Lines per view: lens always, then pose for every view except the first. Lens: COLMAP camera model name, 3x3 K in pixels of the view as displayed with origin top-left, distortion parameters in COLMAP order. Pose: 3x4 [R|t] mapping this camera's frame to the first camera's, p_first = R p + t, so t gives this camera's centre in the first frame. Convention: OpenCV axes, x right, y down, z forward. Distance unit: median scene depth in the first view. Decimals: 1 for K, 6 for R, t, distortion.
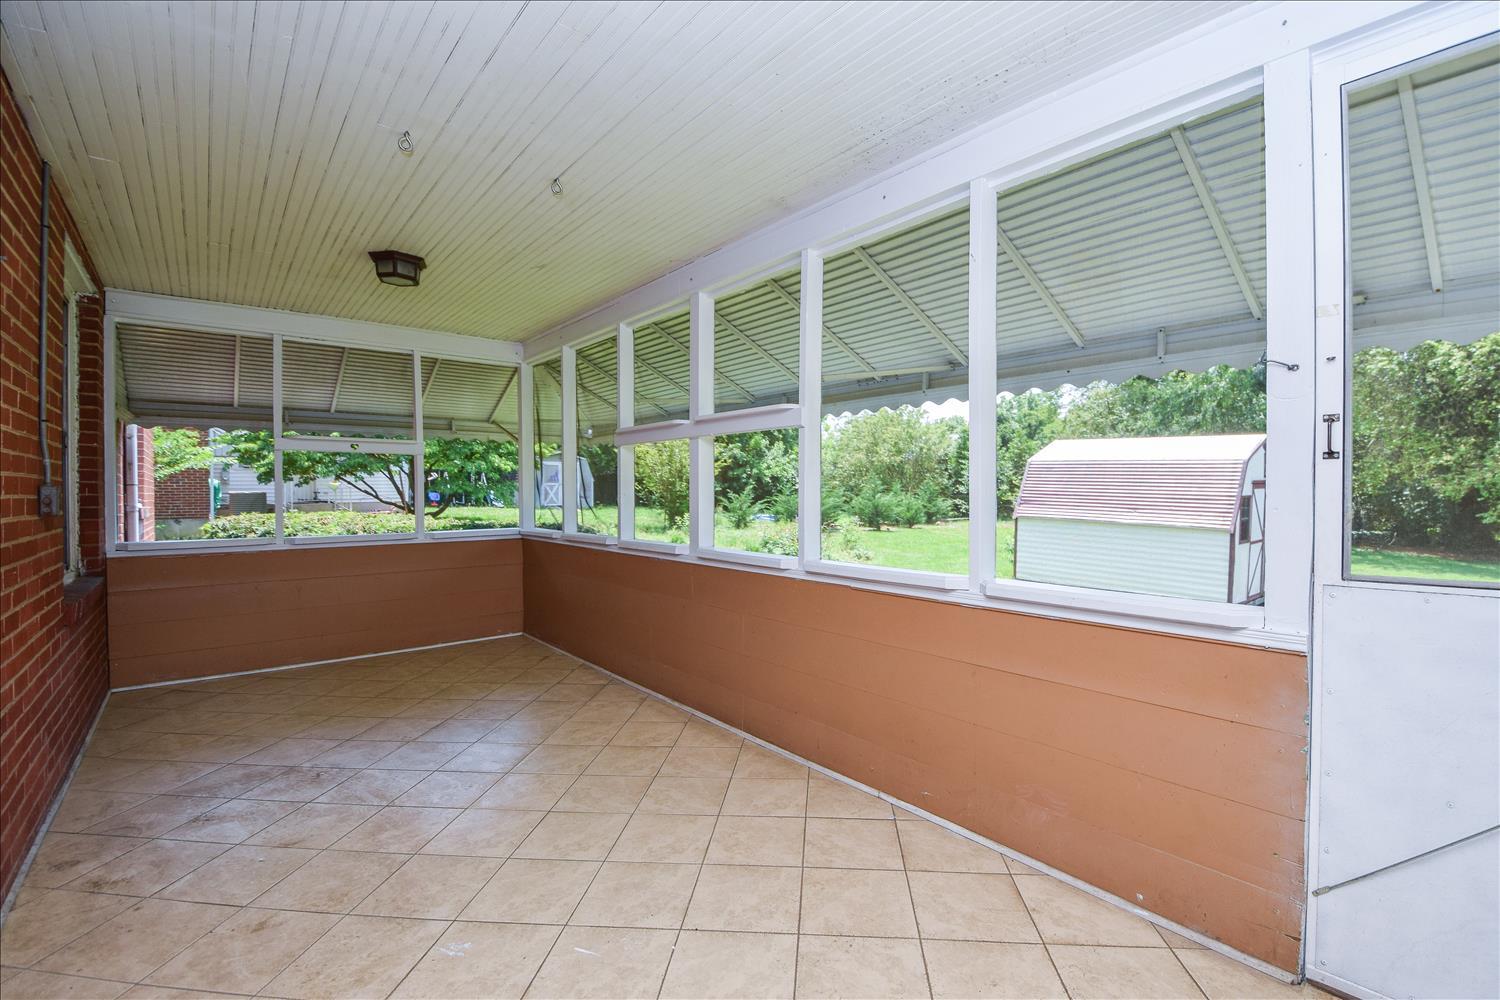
lens RADIAL K [[674.4, 0, 755.2], [0, 674.4, 511.4], [0, 0, 1]] dist [0.020422, -0.026054]
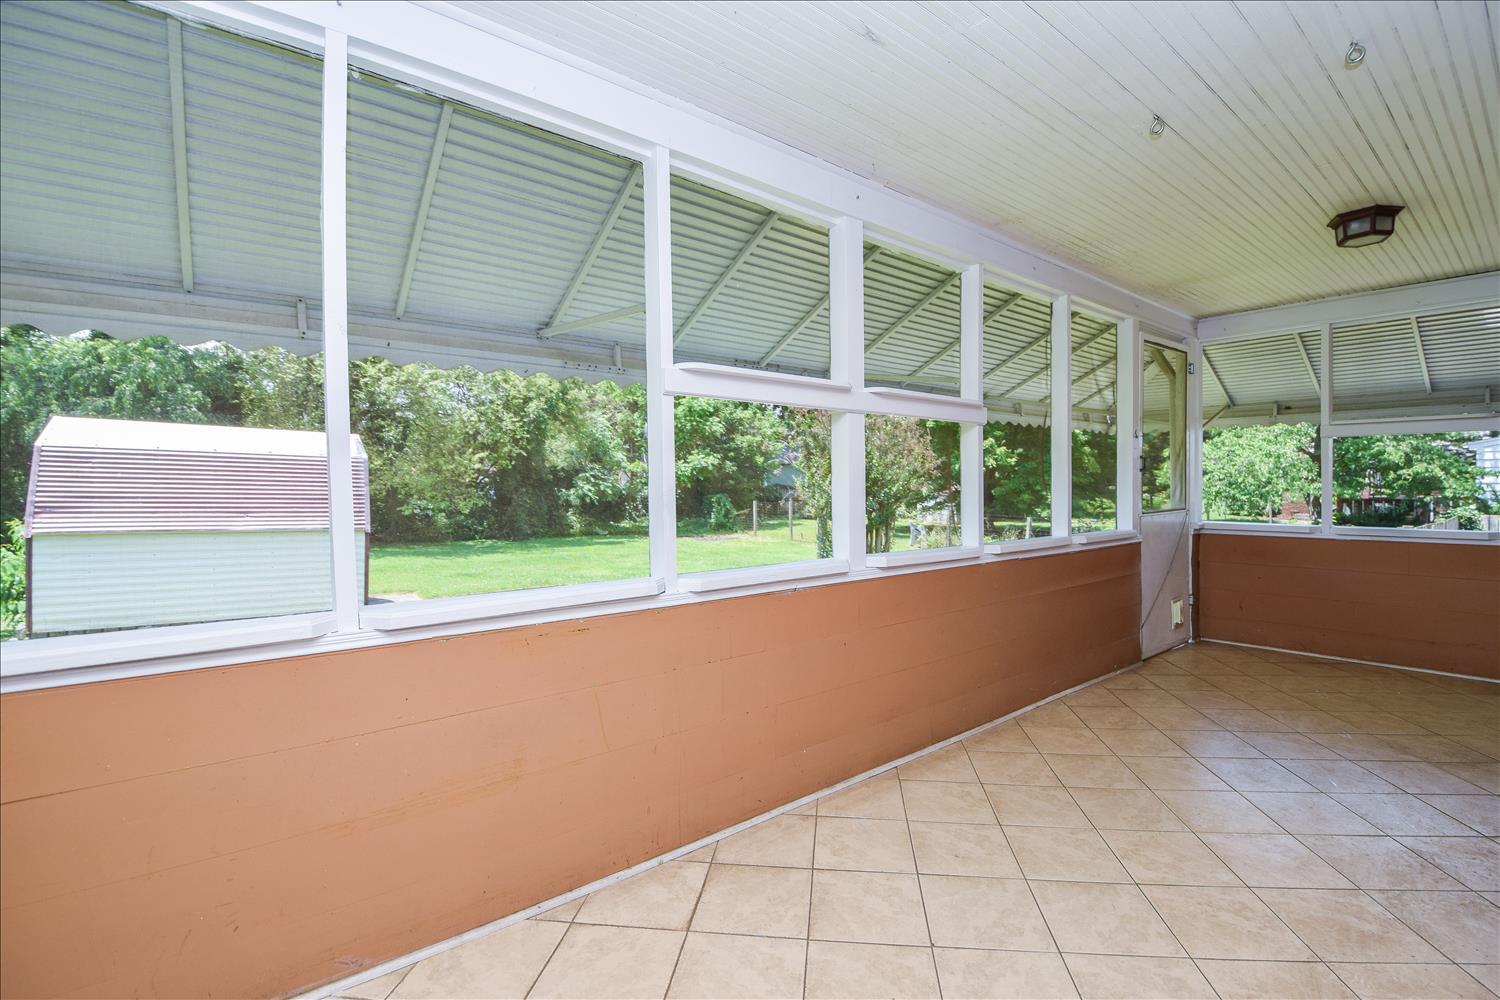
lens RADIAL K [[674.4, 0, 755.2], [0, 674.4, 511.4], [0, 0, 1]] dist [0.020422, -0.026054]
pose [[0.003269, -0.041790, 0.999121, -0.982638], [0.037906, 0.998414, 0.041636, -0.050464], [-0.999276, 0.037737, 0.004848, 1.276150]]
